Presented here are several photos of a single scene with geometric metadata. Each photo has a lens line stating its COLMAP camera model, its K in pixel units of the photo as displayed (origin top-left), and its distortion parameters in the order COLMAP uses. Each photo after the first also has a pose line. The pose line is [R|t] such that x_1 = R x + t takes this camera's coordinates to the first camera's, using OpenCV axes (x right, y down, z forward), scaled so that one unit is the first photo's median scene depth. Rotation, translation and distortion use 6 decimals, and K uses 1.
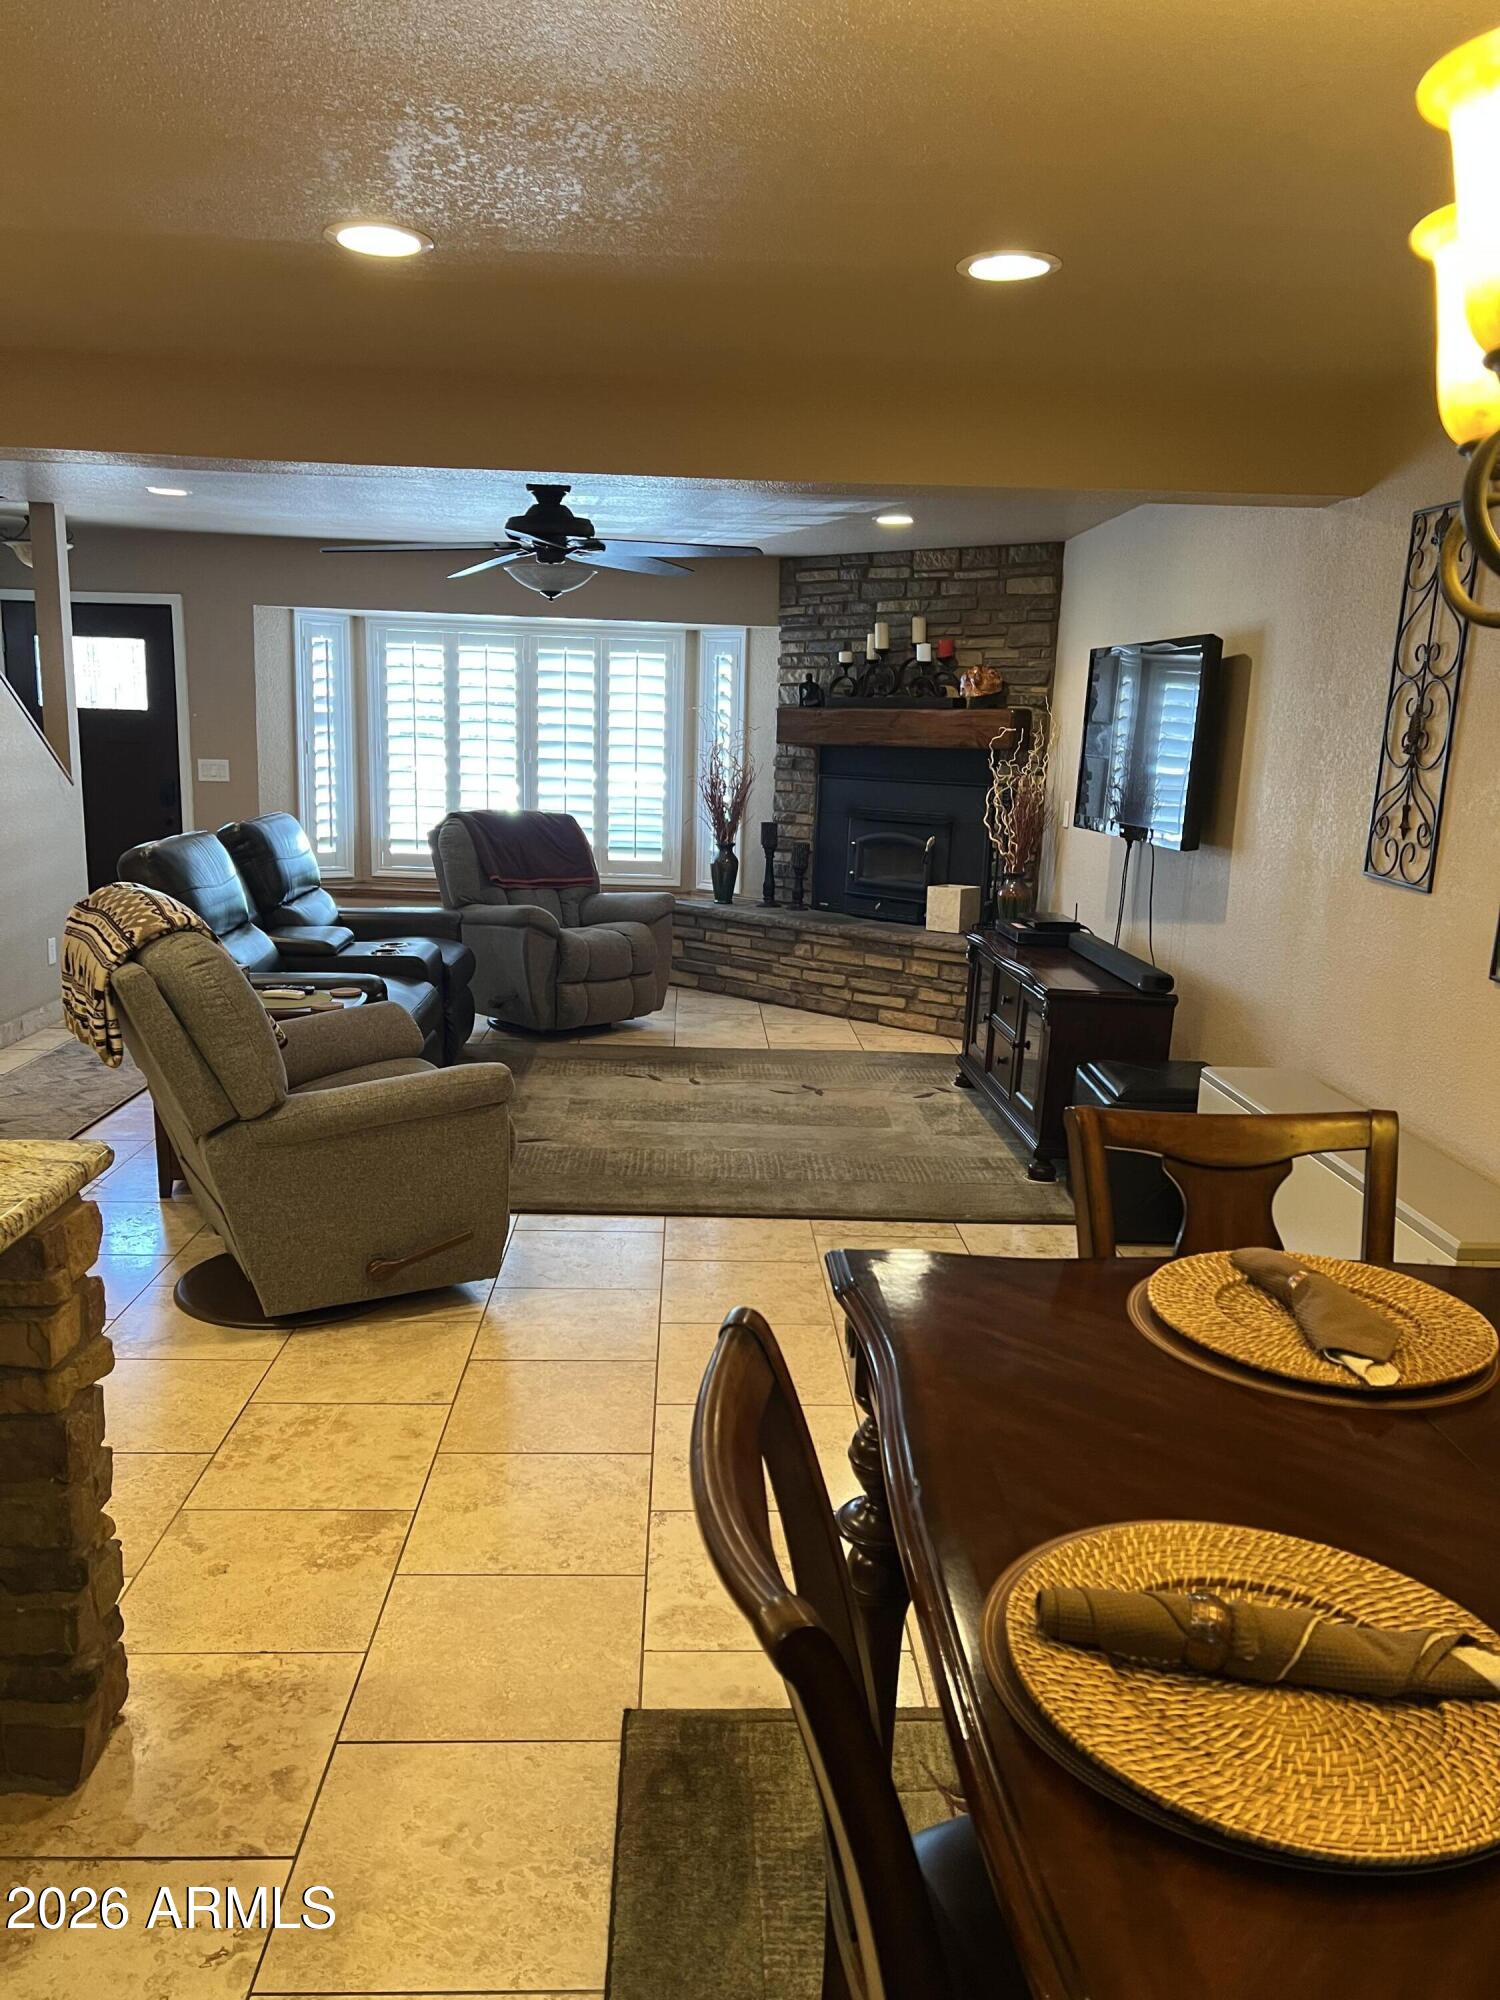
lens RADIAL K [[1482.7, 0, 750.0], [0, 1482.7, 1000.0], [0, 0, 1]] dist [0.000923, -0.012582]
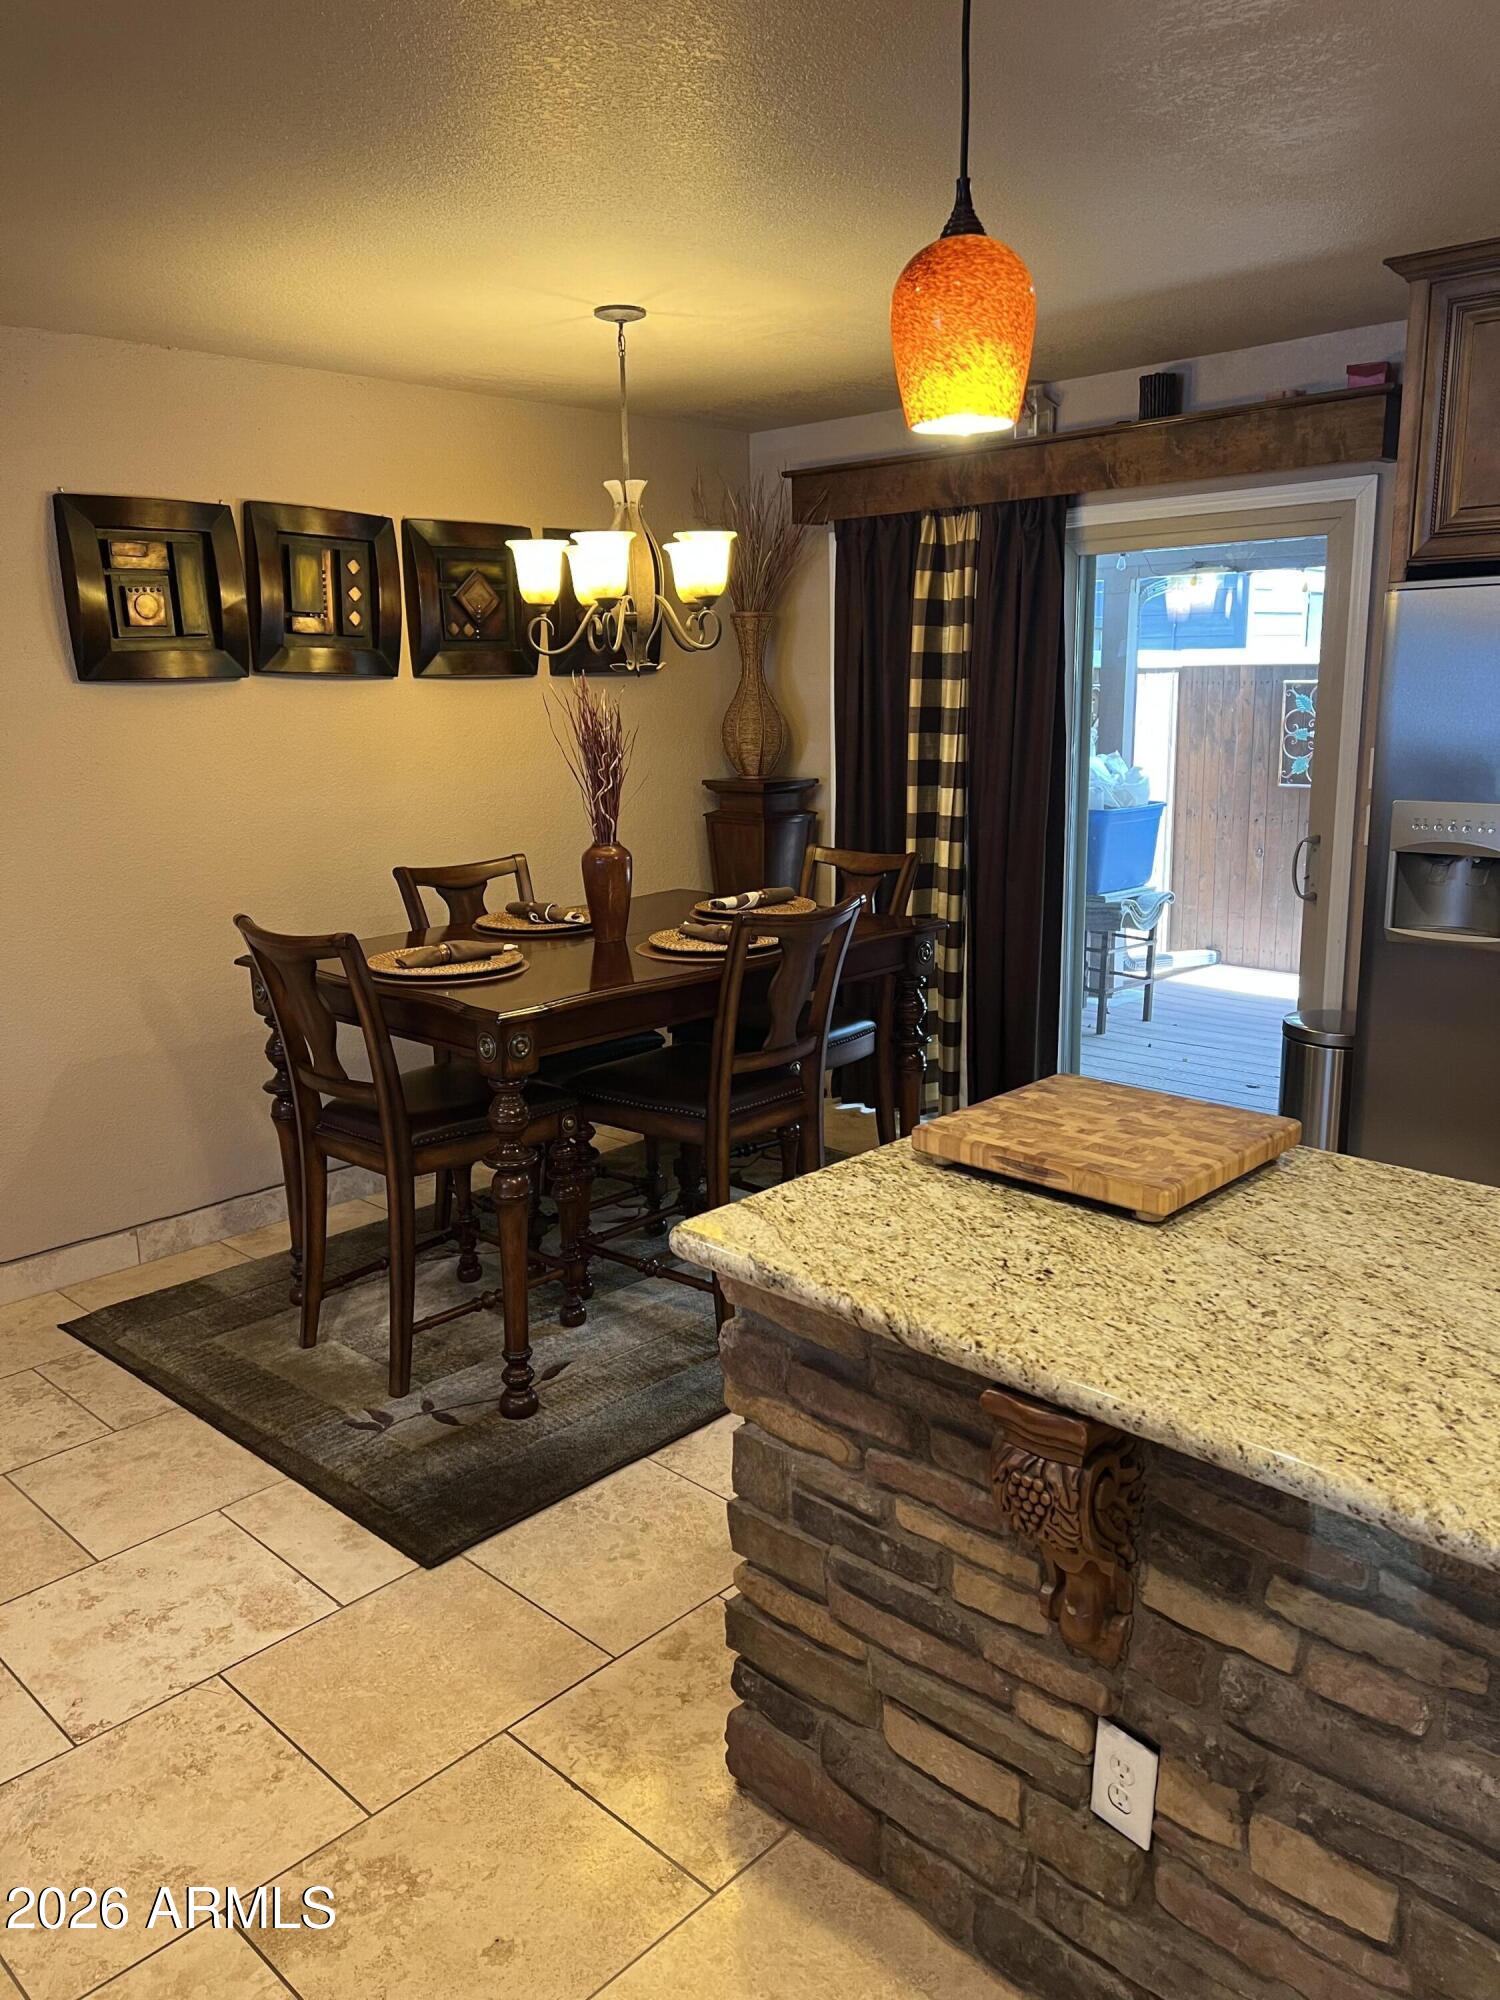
lens RADIAL K [[1482.7, 0, 750.0], [0, 1482.7, 1000.0], [0, 0, 1]] dist [0.000923, -0.012582]
pose [[-0.683762, -0.173355, 0.708814, -0.293393], [0.128799, 0.927447, 0.351073, -0.087604], [-0.718248, 0.331345, -0.611825, 0.408799]]
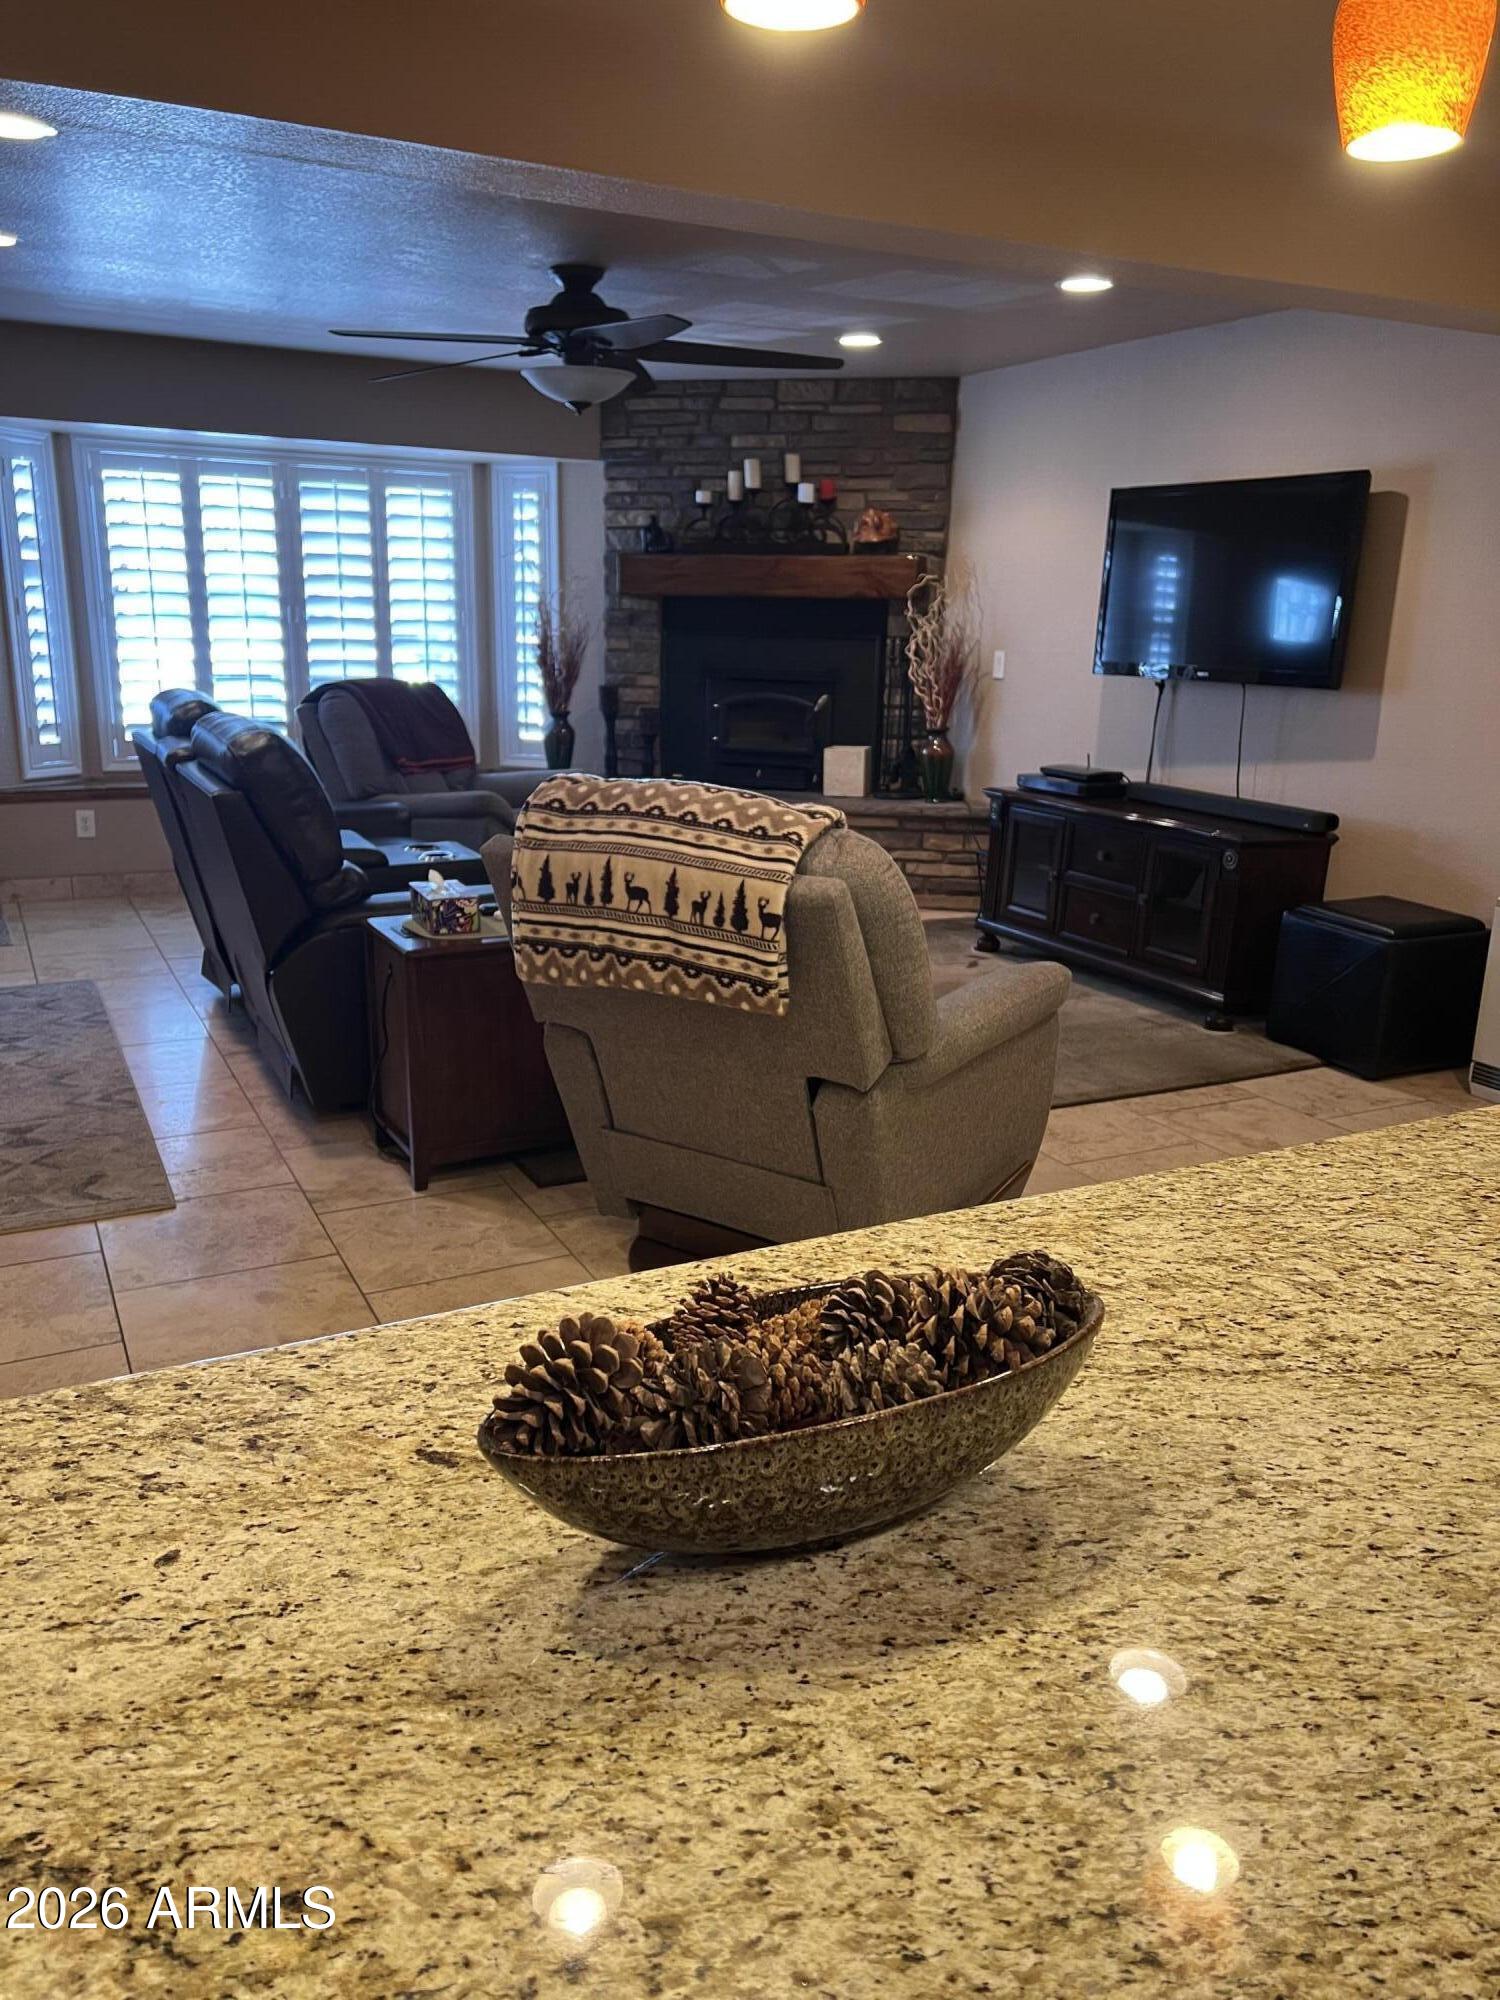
lens RADIAL K [[1507.8, 0, 750.0], [0, 1507.8, 1000.0], [0, 0, 1]] dist [-0.001668, -0.000416]
pose [[0.910065, -0.114109, 0.398448, -0.321545], [0.081260, 0.991820, 0.098441, -0.015996], [-0.406421, -0.057210, 0.911893, 0.137284]]
